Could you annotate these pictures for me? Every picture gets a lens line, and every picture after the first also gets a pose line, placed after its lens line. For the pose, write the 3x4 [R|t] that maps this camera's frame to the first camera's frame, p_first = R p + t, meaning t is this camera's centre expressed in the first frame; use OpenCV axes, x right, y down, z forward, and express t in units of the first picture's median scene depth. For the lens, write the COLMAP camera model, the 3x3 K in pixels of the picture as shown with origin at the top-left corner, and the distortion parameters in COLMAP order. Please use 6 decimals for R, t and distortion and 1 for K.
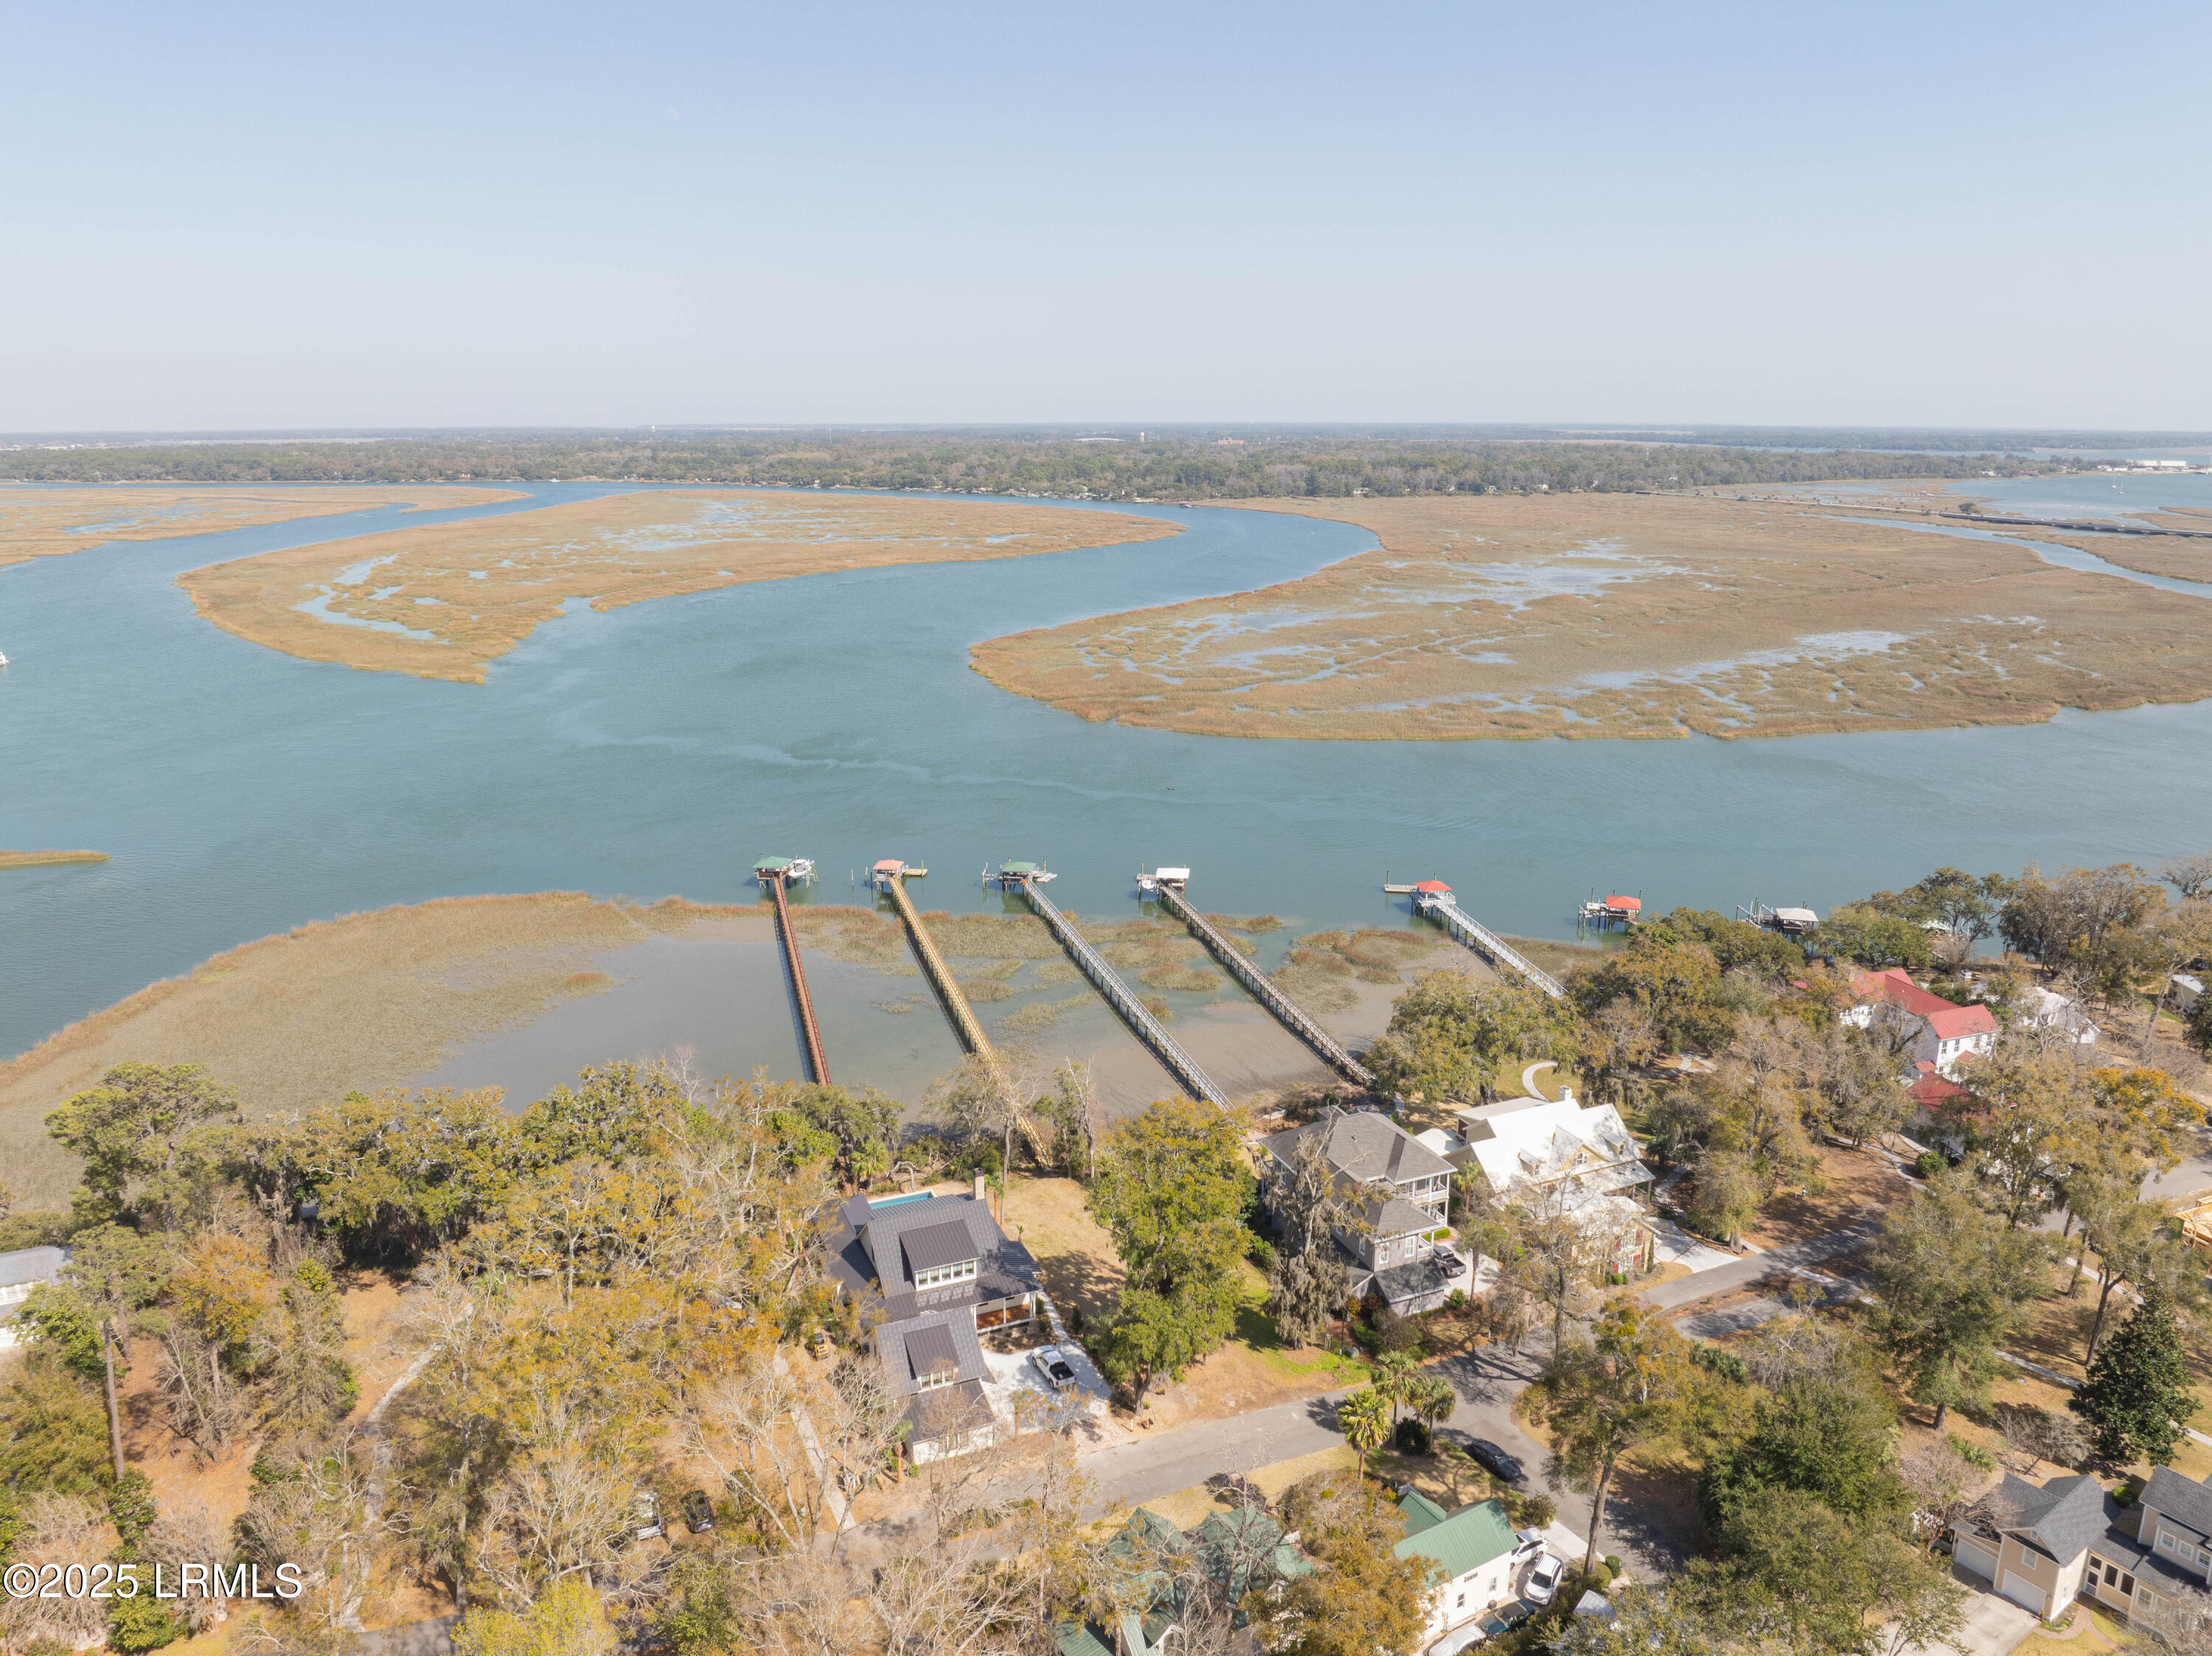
lens RADIAL K [[1557.7, 0, 1116.5], [0, 1557.7, 837.3], [0, 0, 1]] dist [-0.038438, 0.002158]
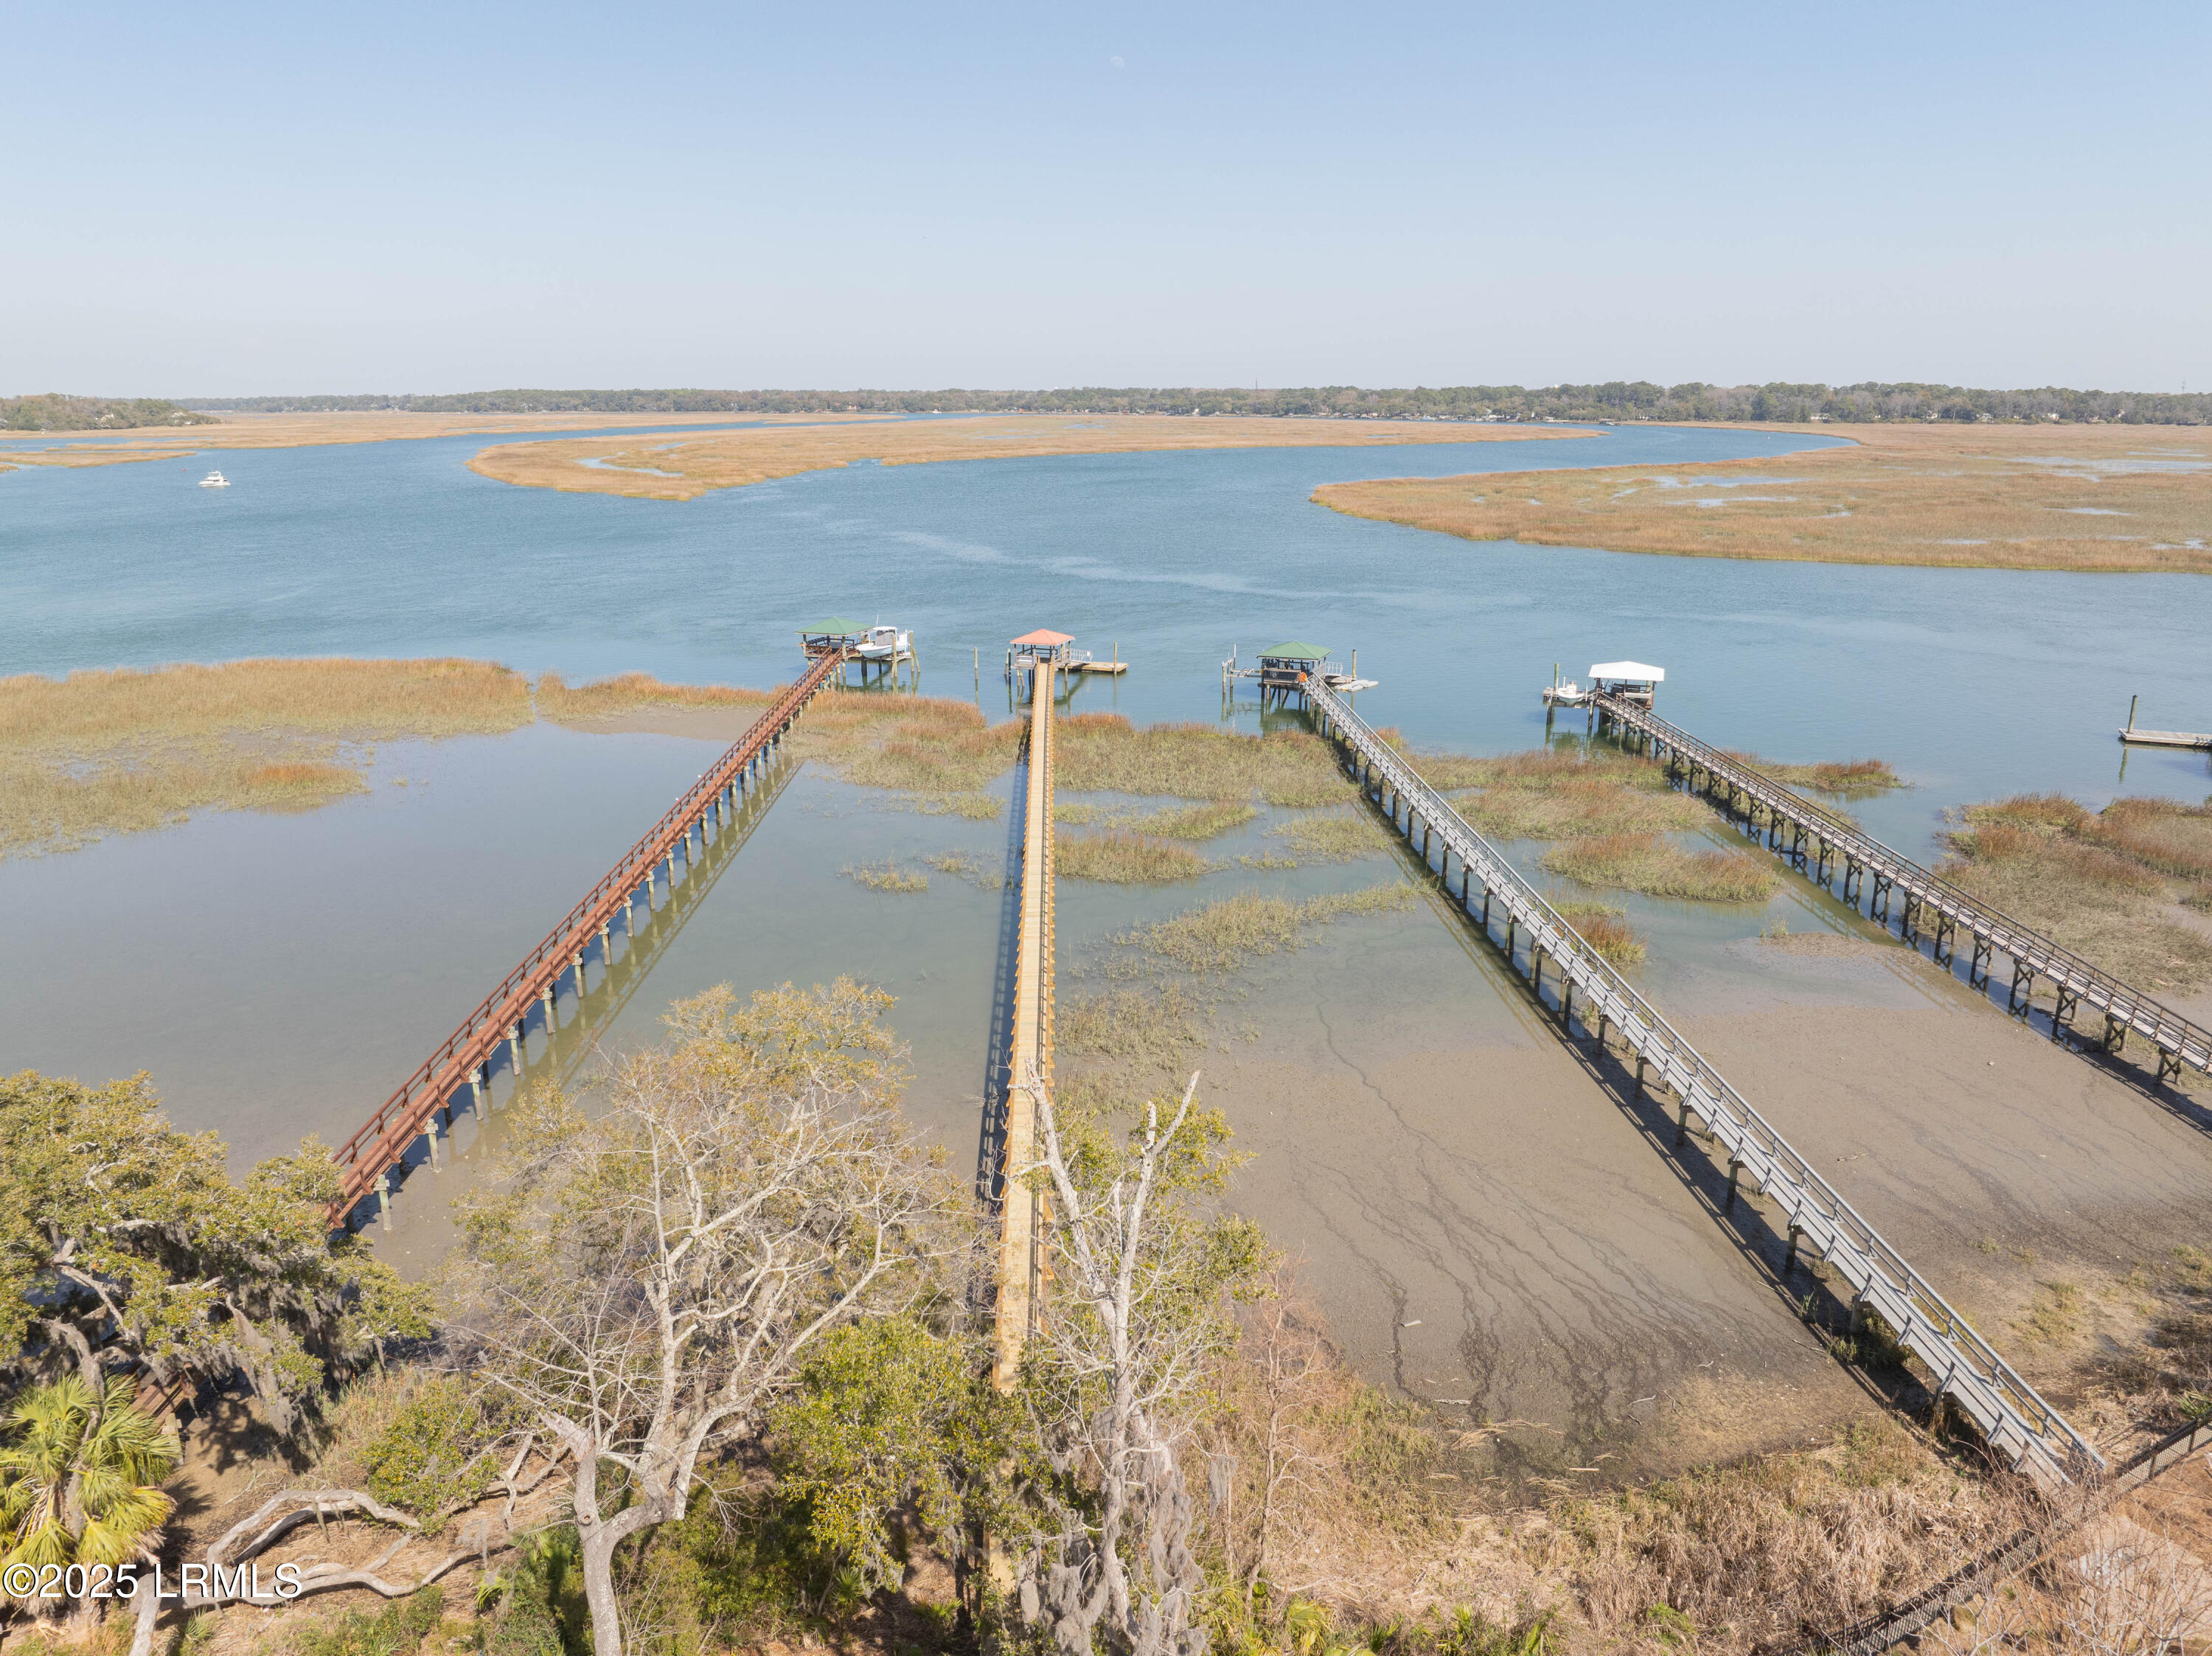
lens RADIAL K [[1557.7, 0, 1118.5], [0, 1557.7, 826.6], [0, 0, 1]] dist [-0.038438, 0.002158]
pose [[0.969234, 0.065923, -0.237150, 0.000549], [-0.064080, 0.997825, 0.015478, 0.017125], [0.237655, 0.000195, 0.971350, 0.125625]]
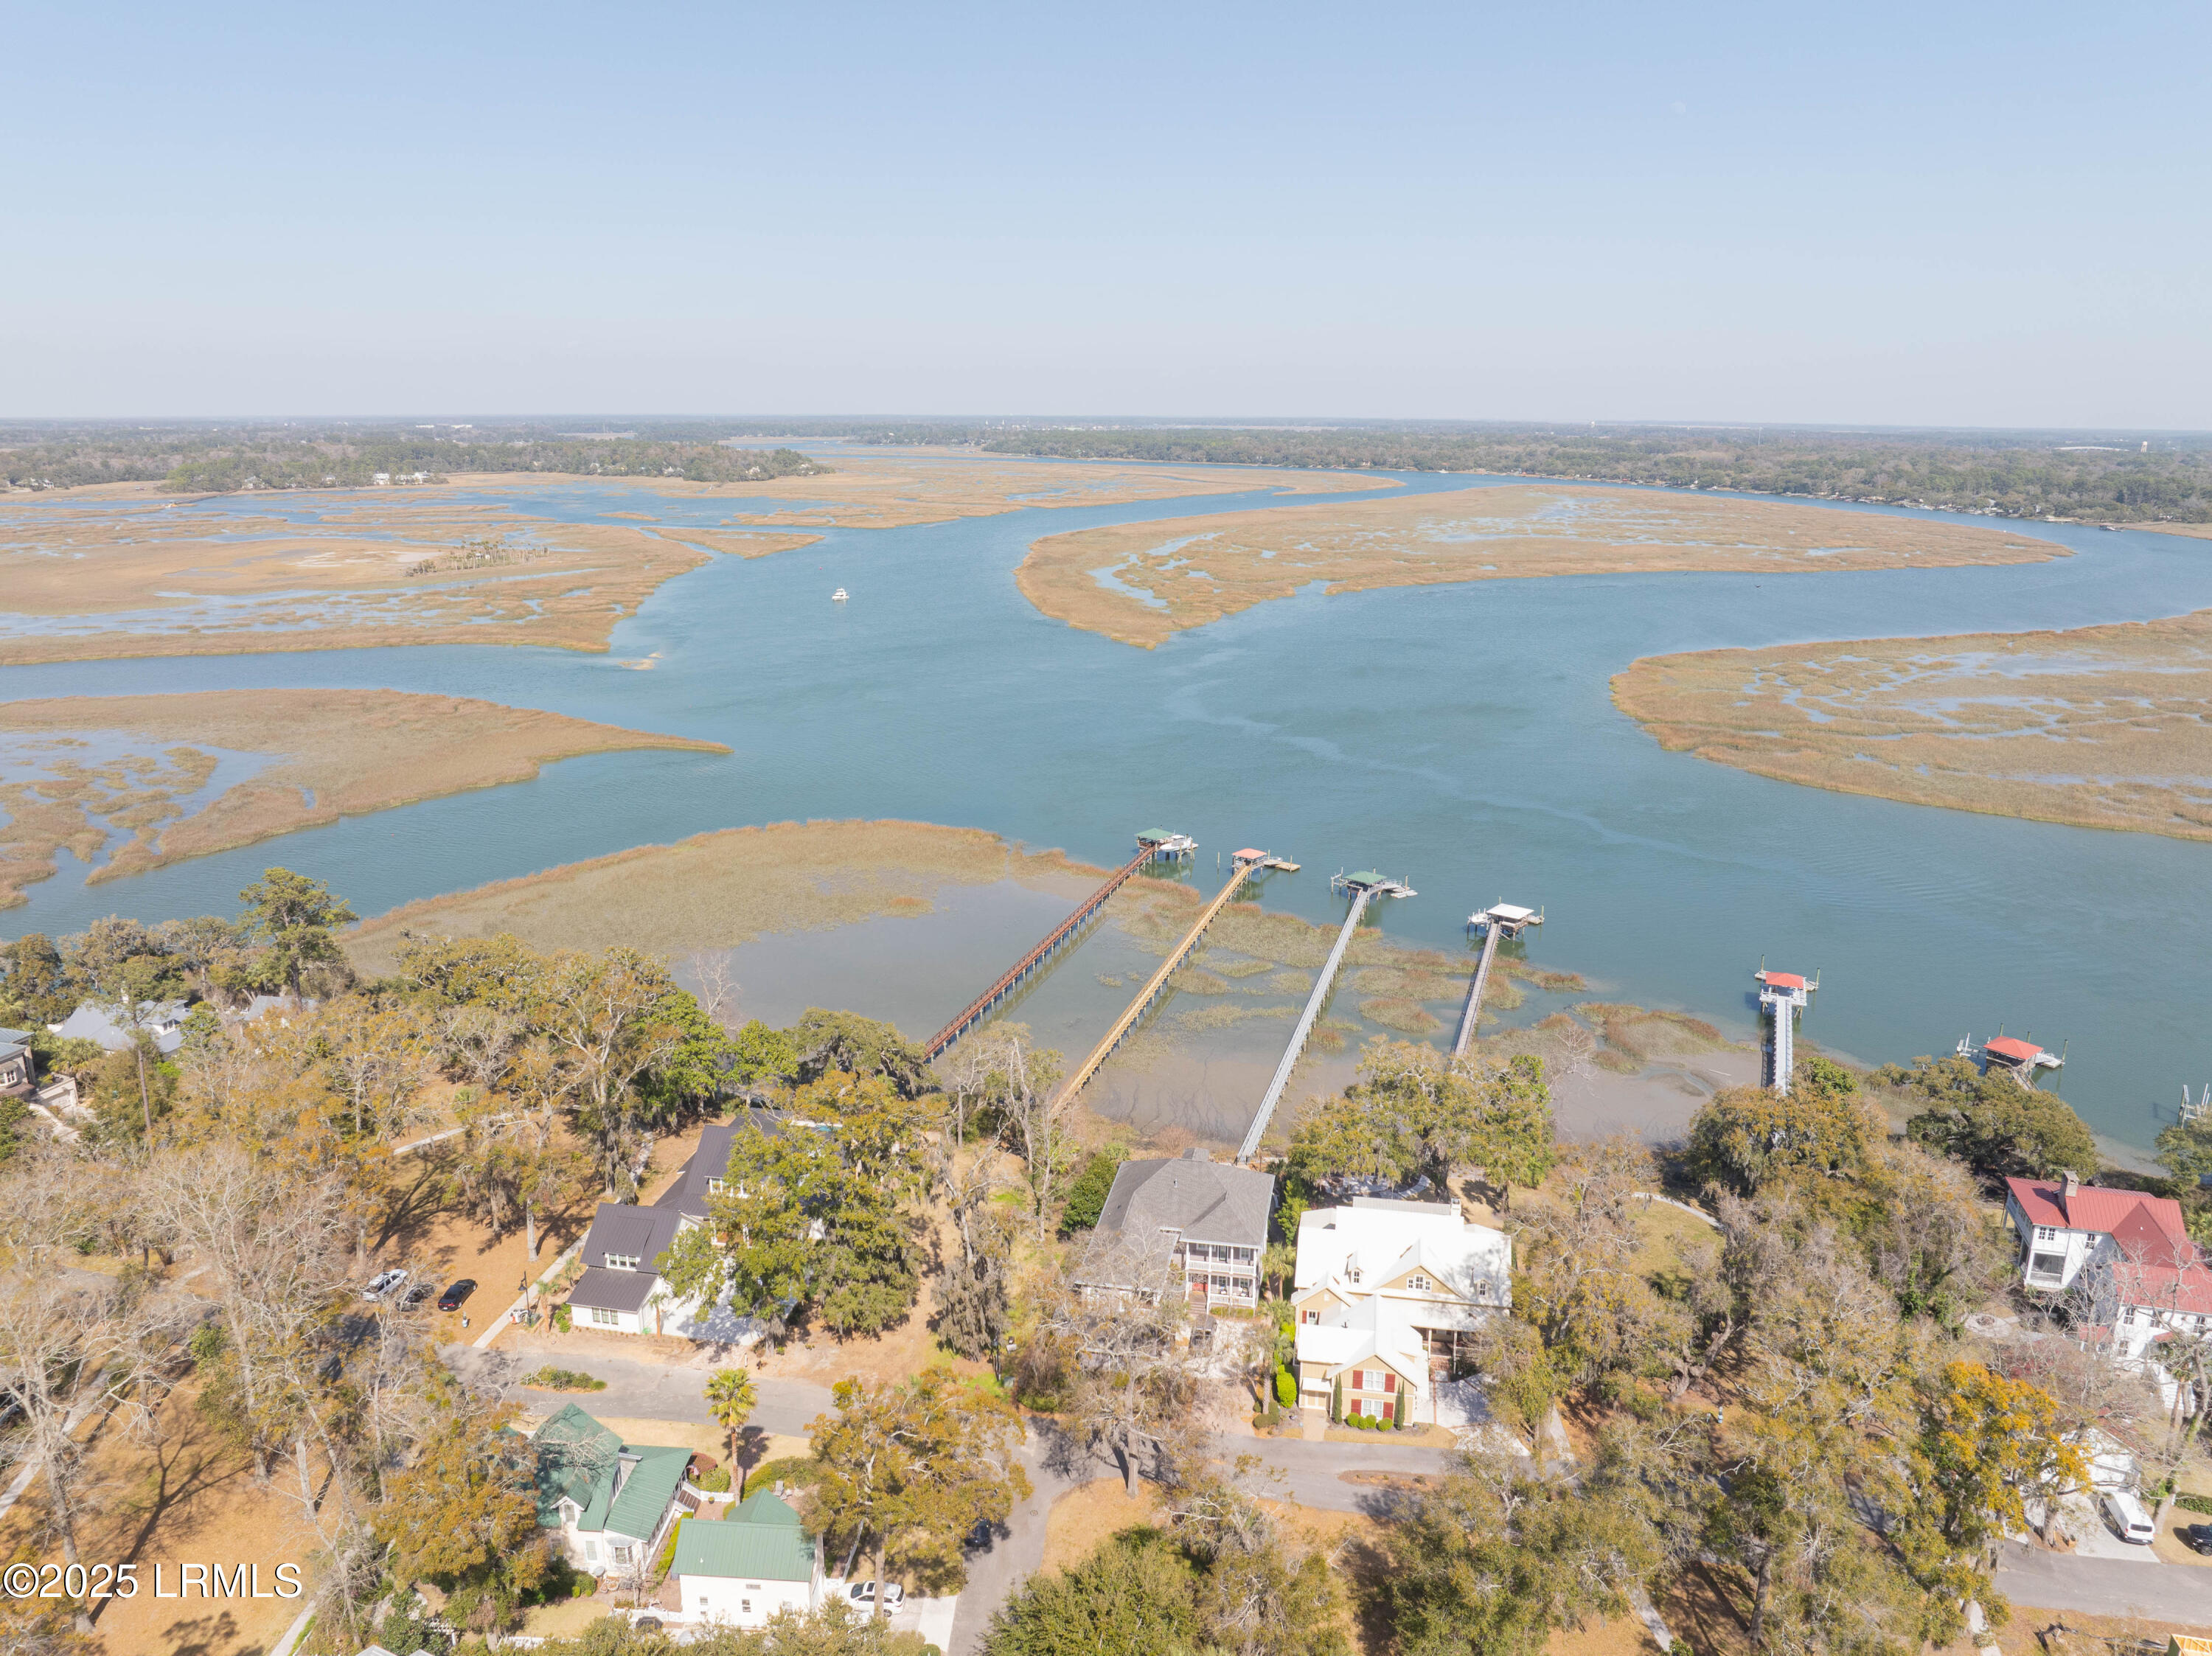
lens RADIAL K [[1557.7, 0, 1107.8], [0, 1557.7, 820.3], [0, 0, 1]] dist [-0.038438, 0.002158]
pose [[0.830651, 0.147849, -0.536806, 0.077972], [-0.151892, 0.987704, 0.036999, -0.006692], [0.535676, 0.050803, 0.842894, 0.023643]]
